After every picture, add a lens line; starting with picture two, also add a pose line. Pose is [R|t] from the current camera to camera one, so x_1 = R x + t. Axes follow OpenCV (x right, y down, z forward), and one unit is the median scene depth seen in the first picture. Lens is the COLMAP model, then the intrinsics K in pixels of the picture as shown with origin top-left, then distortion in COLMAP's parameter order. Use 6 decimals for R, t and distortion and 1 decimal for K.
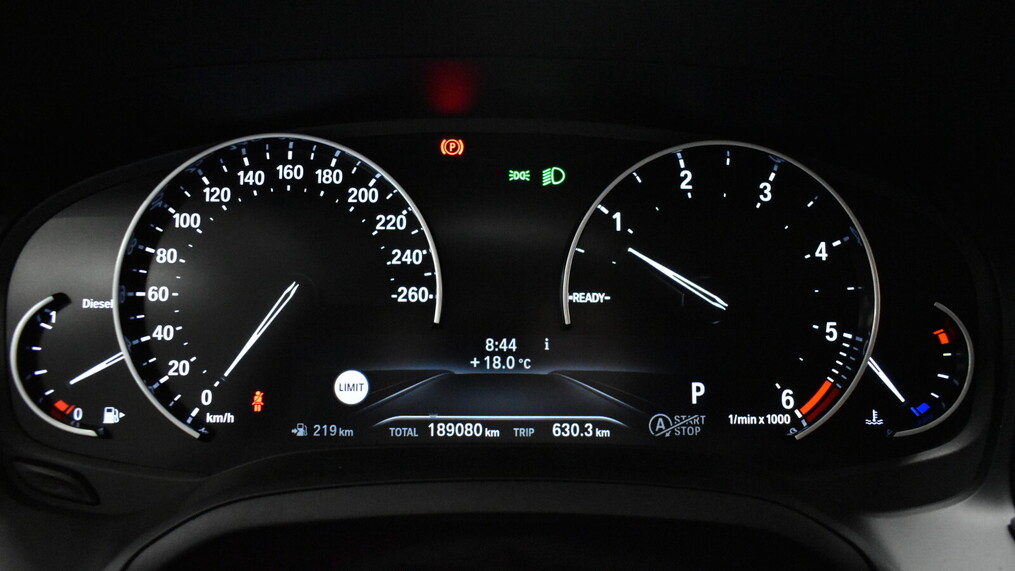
lens RADIAL K [[750.8, 0, 509.4], [0, 750.8, 289.6], [0, 0, 1]] dist [-0.028490, 0.012184]
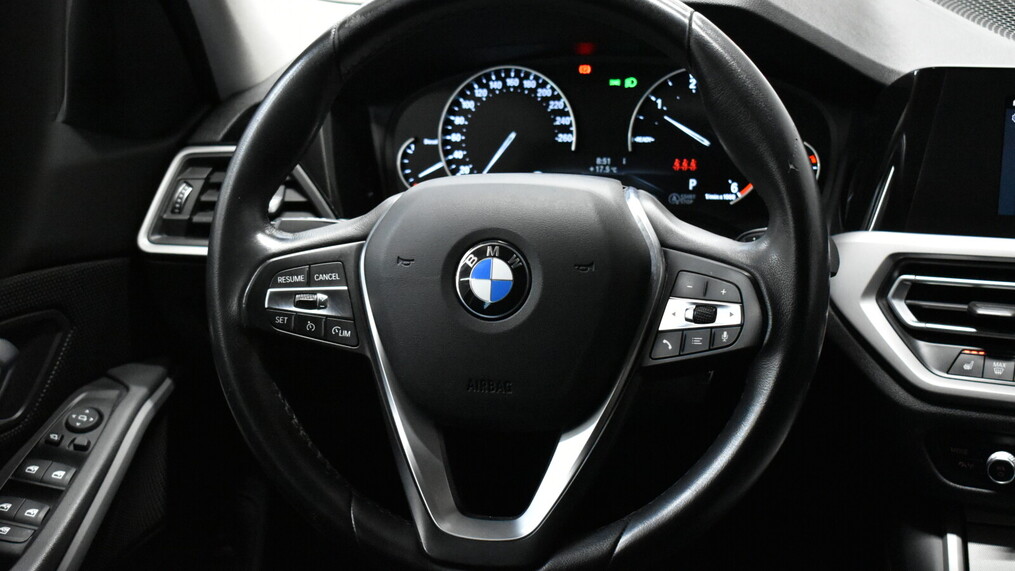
lens RADIAL K [[1612.5, 0, 517.4], [0, 1612.5, 294.4], [0, 0, 1]] dist [-0.023241, 0.000000]
pose [[0.953867, 0.030243, -0.298702, 1.166252], [-0.010897, 0.997746, 0.066220, 0.152960], [0.300031, -0.059910, 0.952046, -3.578729]]
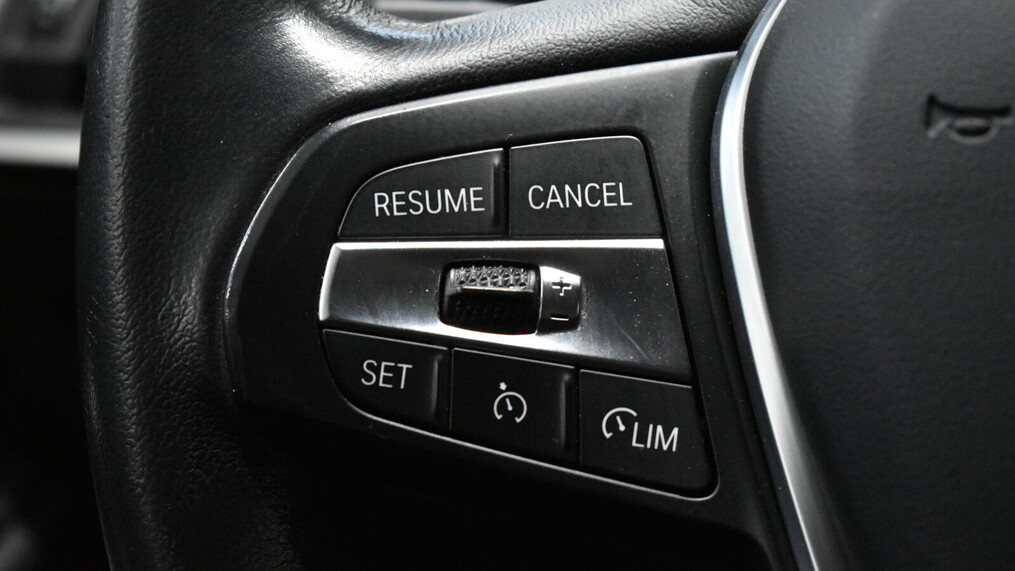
lens RADIAL K [[2574.8, 0, 504.0], [0, 2574.8, 285.4], [0, 0, 1]] dist [-0.080453, 0.000000]
pose [[0.941669, 0.040800, -0.334059, 0.038143], [-0.027338, 0.998617, 0.044902, 0.355846], [0.335429, -0.033150, 0.941482, -1.450719]]
